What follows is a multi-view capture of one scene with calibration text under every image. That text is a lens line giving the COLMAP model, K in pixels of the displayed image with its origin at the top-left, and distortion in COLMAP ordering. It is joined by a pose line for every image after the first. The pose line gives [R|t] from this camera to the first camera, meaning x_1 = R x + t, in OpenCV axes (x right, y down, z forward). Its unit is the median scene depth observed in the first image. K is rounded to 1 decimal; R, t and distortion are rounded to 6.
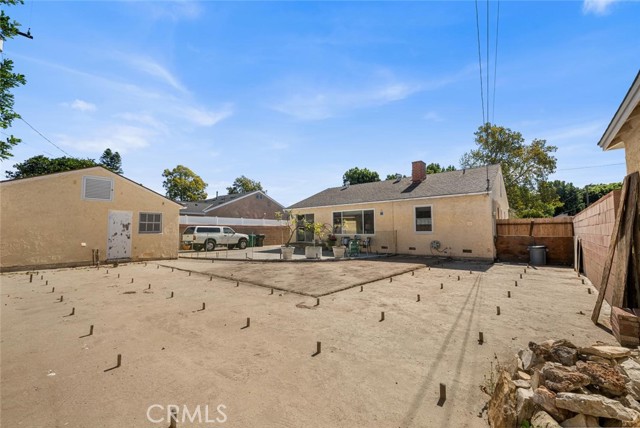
lens RADIAL K [[255.6, 0, 321.0], [0, 255.6, 205.9], [0, 0, 1]] dist [0.001230, 0.000042]
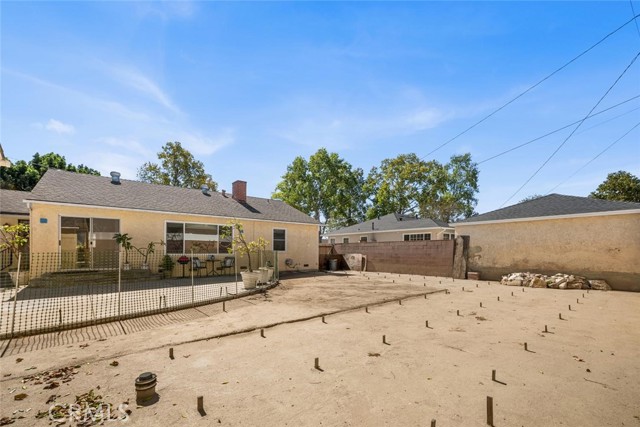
lens RADIAL K [[268.3, 0, 320.3], [0, 268.3, 253.8], [0, 0, 1]] dist [-0.000806, -0.000051]
pose [[0.187571, -0.006401, 0.982230, -0.572531], [-0.102985, 0.994339, 0.026147, 0.047999], [-0.976837, -0.106060, 0.185850, 0.463355]]
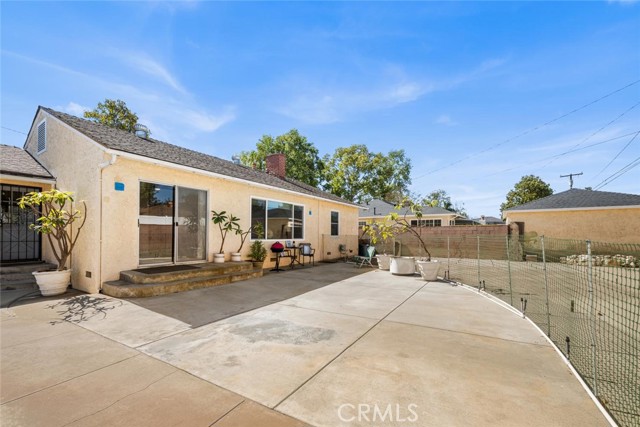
lens RADIAL K [[265.5, 0, 317.2], [0, 265.5, 231.0], [0, 0, 1]] dist [-0.002292, -0.000100]
pose [[-0.121713, 0.021426, 0.992334, -0.497344], [-0.102964, 0.994101, -0.034093, 0.095886], [-0.987210, -0.106324, -0.118789, 0.926801]]
